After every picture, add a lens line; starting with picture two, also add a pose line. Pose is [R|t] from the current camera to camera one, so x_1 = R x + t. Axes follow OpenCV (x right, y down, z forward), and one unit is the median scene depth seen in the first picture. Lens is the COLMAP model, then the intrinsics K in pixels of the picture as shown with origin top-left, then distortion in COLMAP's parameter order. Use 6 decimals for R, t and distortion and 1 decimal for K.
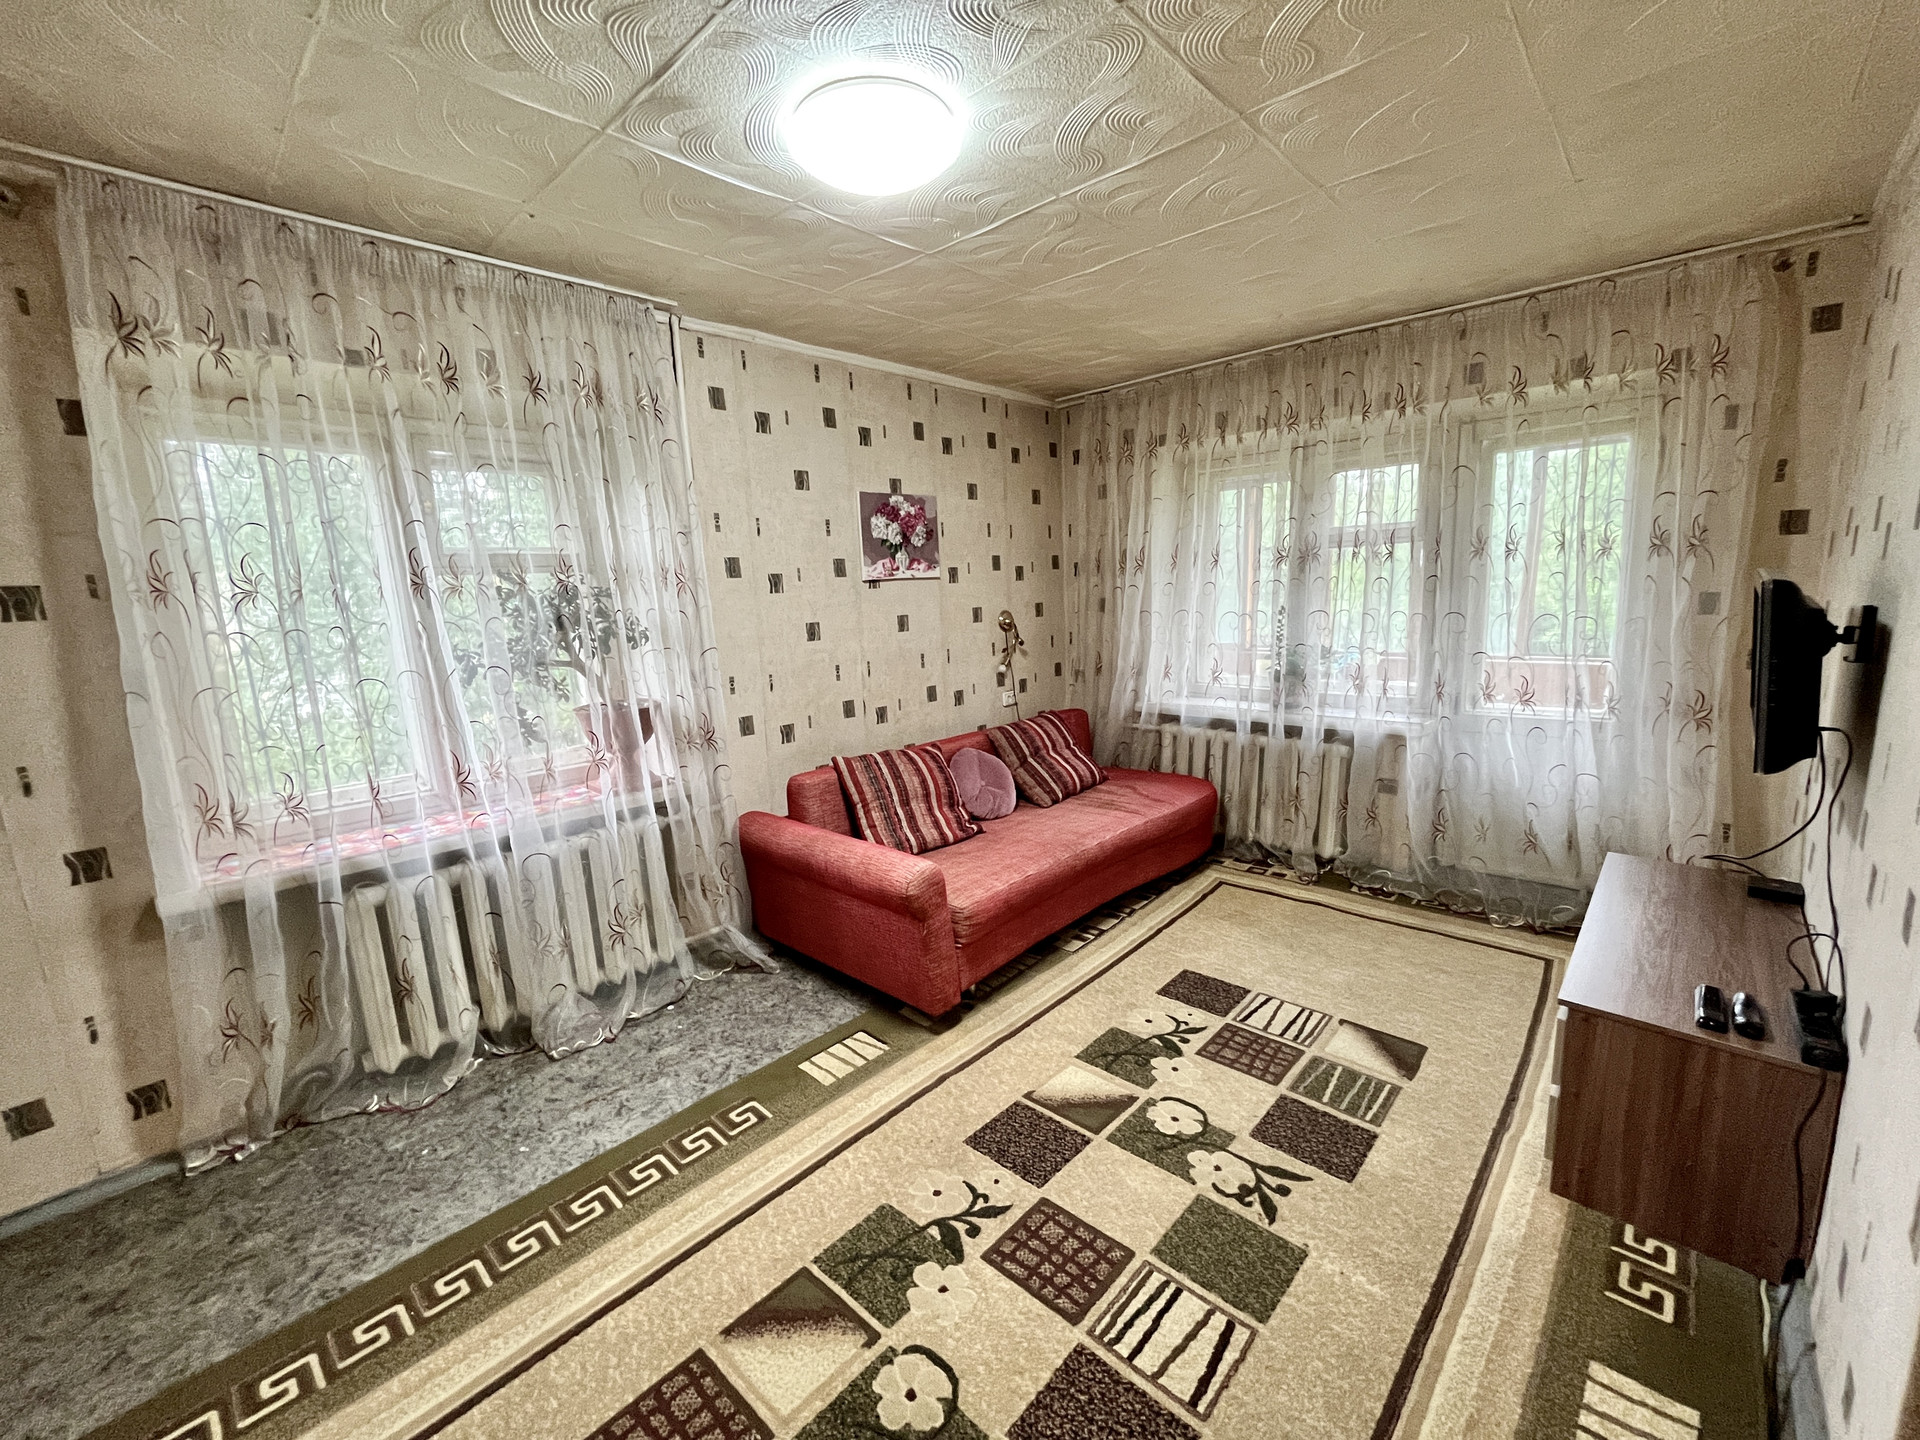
lens RADIAL K [[773.7, 0, 959.4], [0, 773.7, 718.0], [0, 0, 1]] dist [-0.002734, -0.000272]
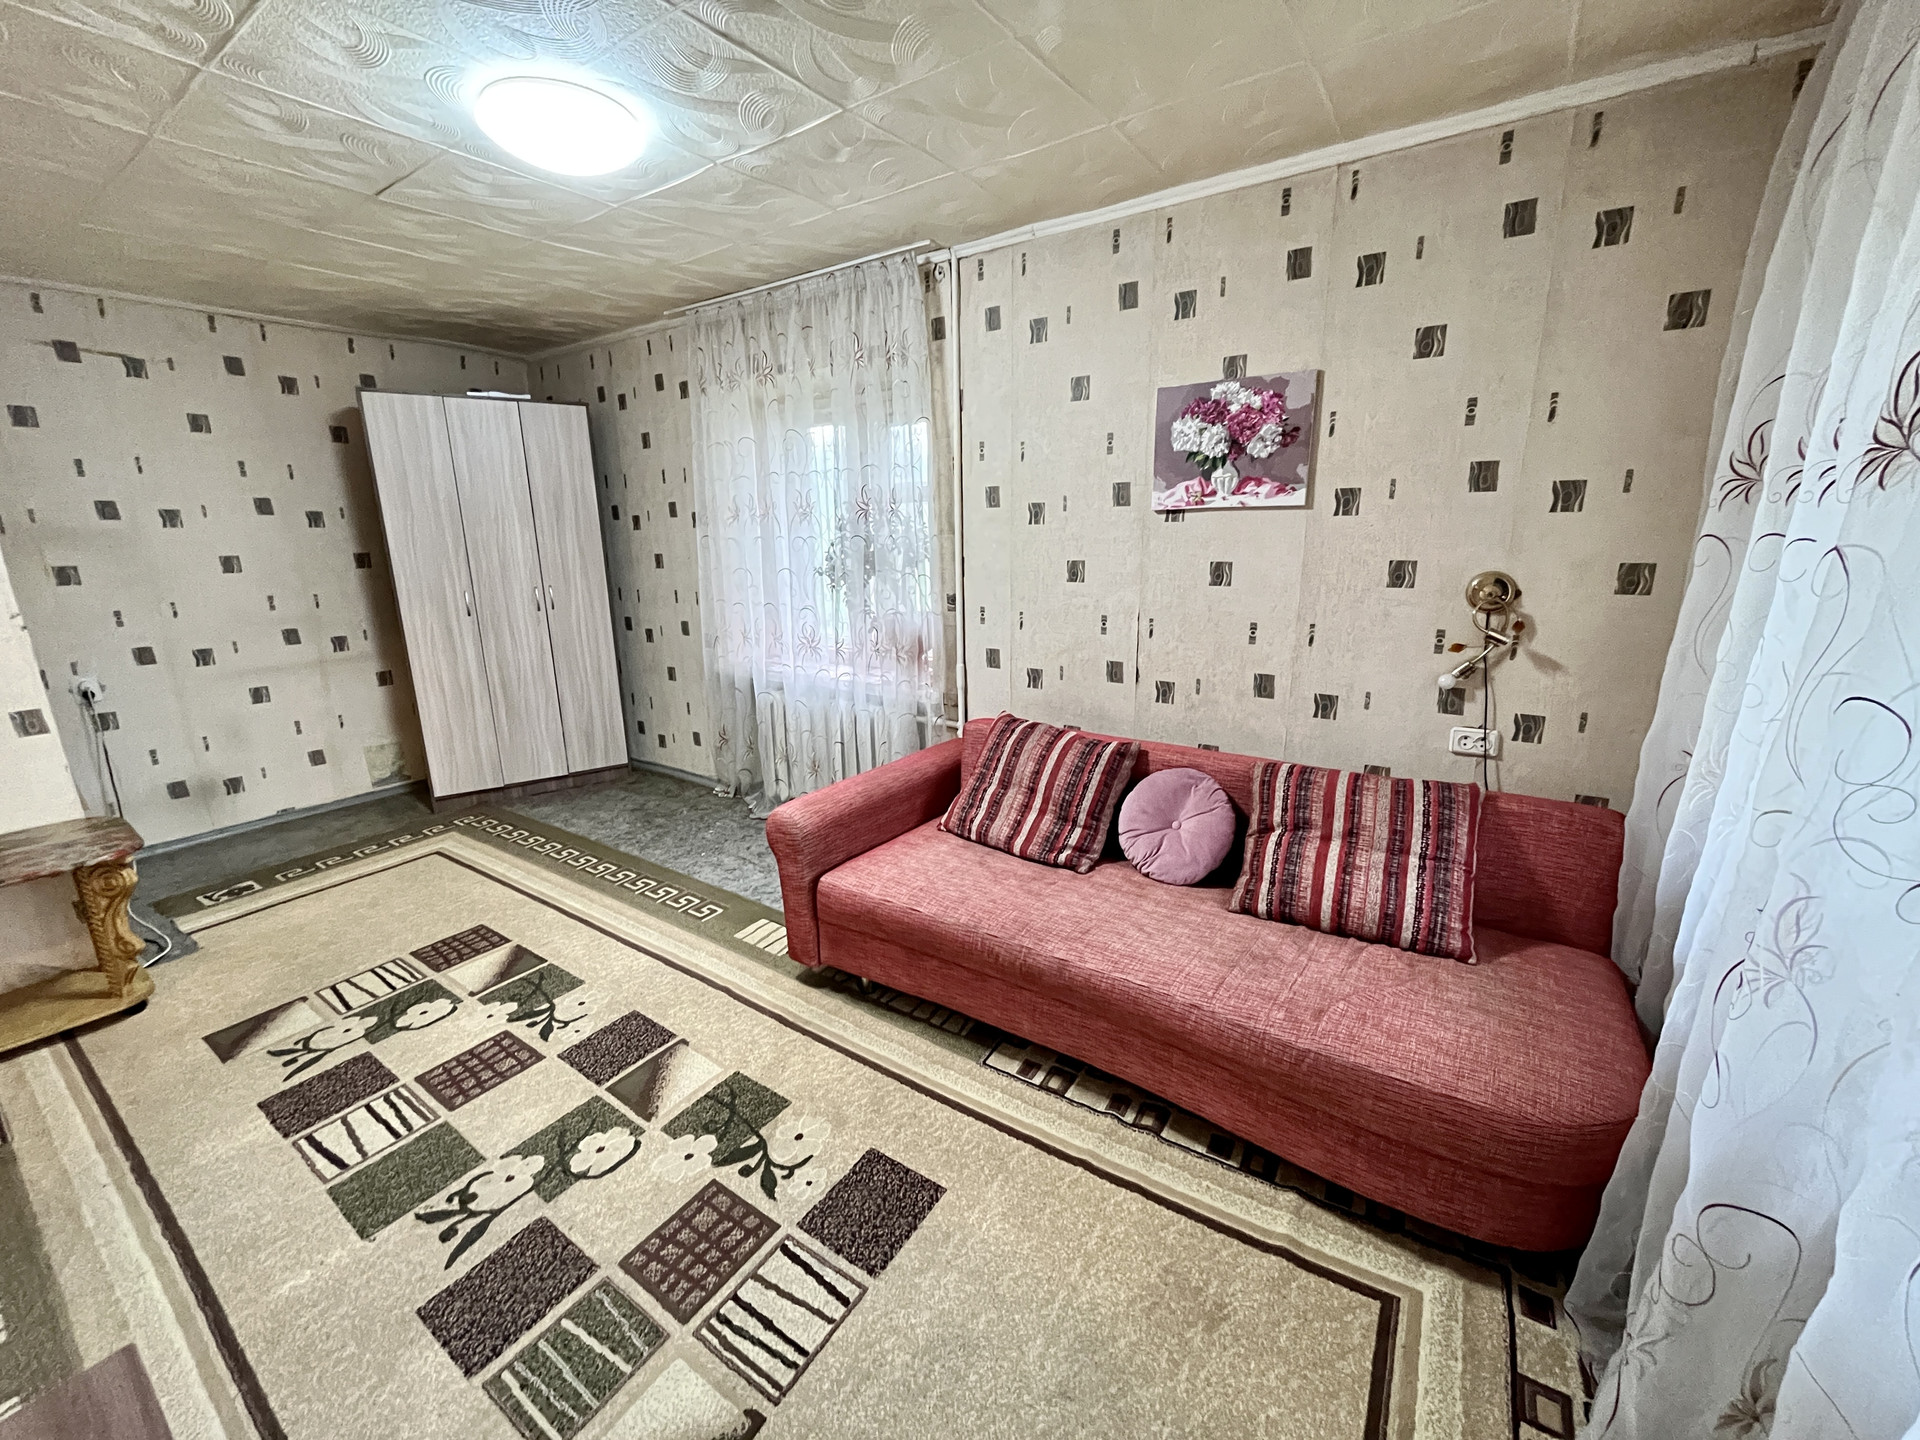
lens RADIAL K [[773.7, 0, 960.6], [0, 773.7, 718.0], [0, 0, 1]] dist [-0.002734, -0.000272]
pose [[0.157530, 0.275787, -0.948223, 0.972790], [-0.159168, 0.954748, 0.251242, -0.226949], [0.974602, 0.111349, 0.194298, 1.089253]]
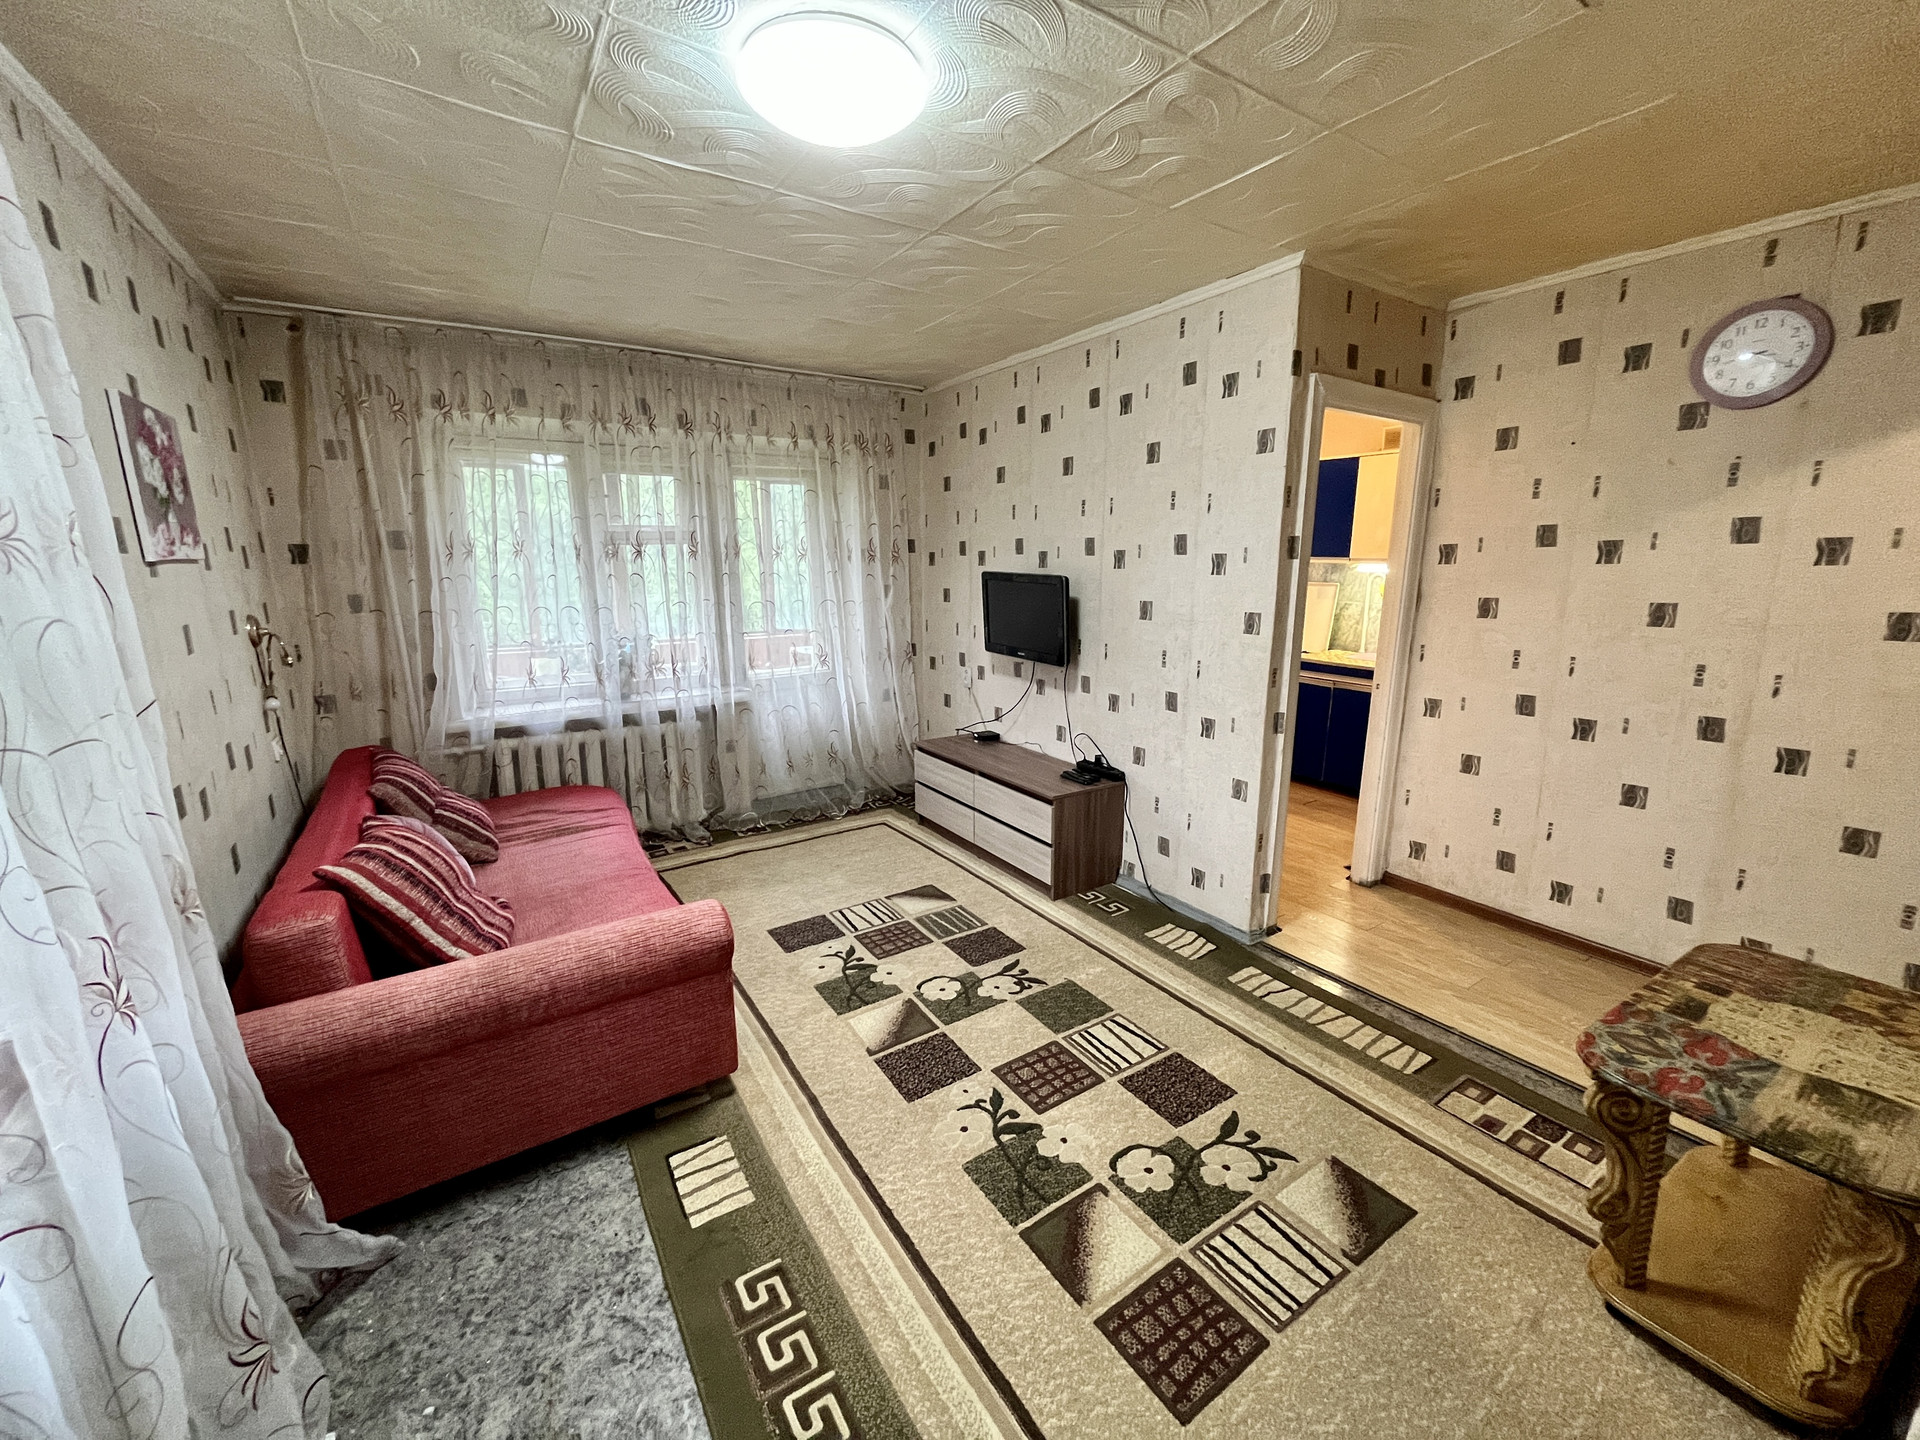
lens RADIAL K [[773.7, 0, 959.5], [0, 773.7, 717.8], [0, 0, 1]] dist [-0.002734, -0.000272]
pose [[0.237402, -0.160962, 0.957983, -0.813454], [0.162748, 0.978828, 0.124134, -0.074916], [-0.957681, 0.126441, 0.258572, 0.538617]]
